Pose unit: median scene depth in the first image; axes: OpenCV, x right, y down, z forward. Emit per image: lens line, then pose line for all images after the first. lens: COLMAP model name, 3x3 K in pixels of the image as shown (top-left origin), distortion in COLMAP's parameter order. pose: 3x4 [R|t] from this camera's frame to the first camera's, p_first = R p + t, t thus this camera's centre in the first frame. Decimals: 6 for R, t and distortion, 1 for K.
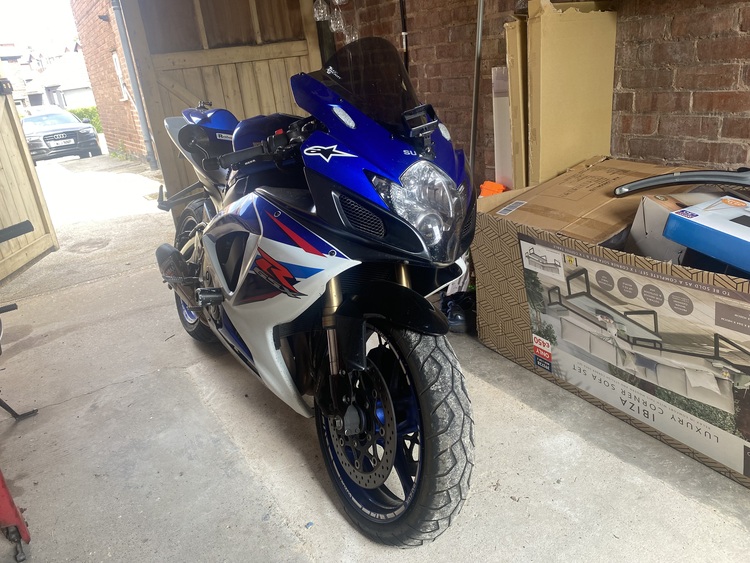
lens RADIAL K [[572.3, 0, 375.7], [0, 572.3, 278.6], [0, 0, 1]] dist [0.031877, -0.017586]
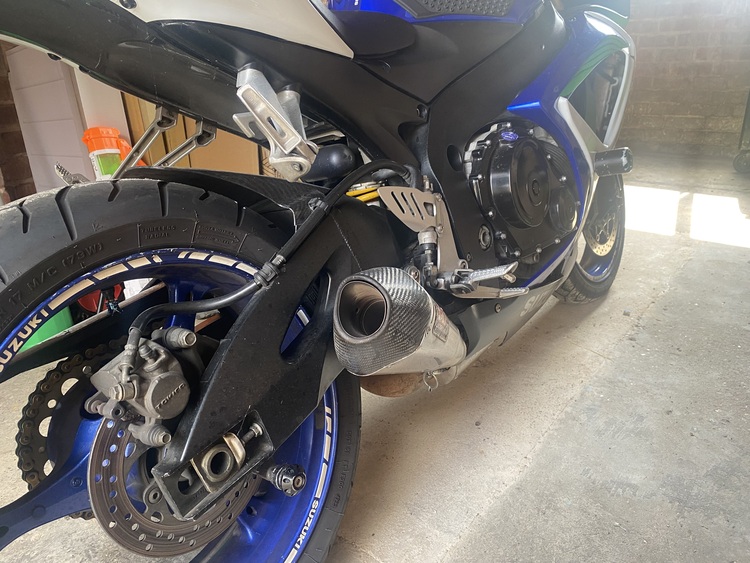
lens RADIAL K [[572.3, 0, 378.9], [0, 572.3, 273.7], [0, 0, 1]] dist [0.031877, -0.017586]
pose [[-0.333919, -0.243005, 0.910740, -0.382328], [0.388828, 0.844653, 0.367933, -0.099024], [-0.858668, 0.476981, -0.187558, 0.626501]]
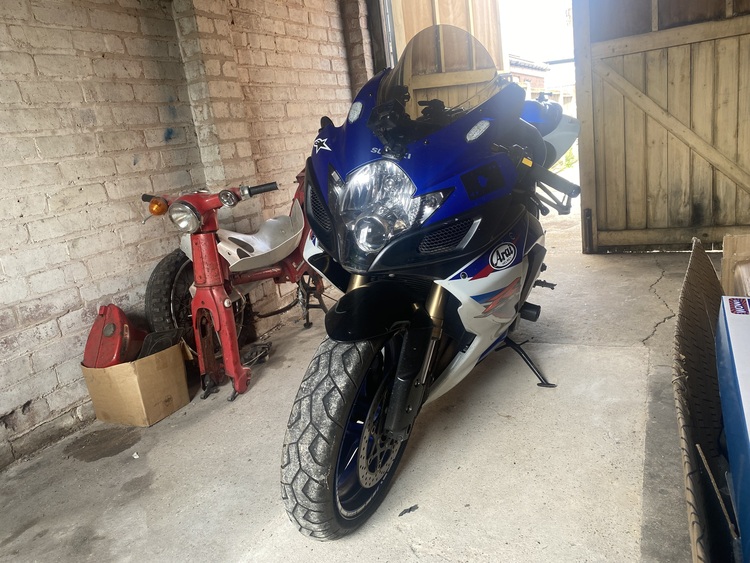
lens RADIAL K [[572.3, 0, 376.3], [0, 572.3, 284.1], [0, 0, 1]] dist [0.031877, -0.017586]
pose [[0.548920, 0.256353, -0.795594, 0.290696], [-0.232839, 0.961031, 0.149012, -0.049655], [0.802791, 0.103450, 0.587218, 0.156782]]
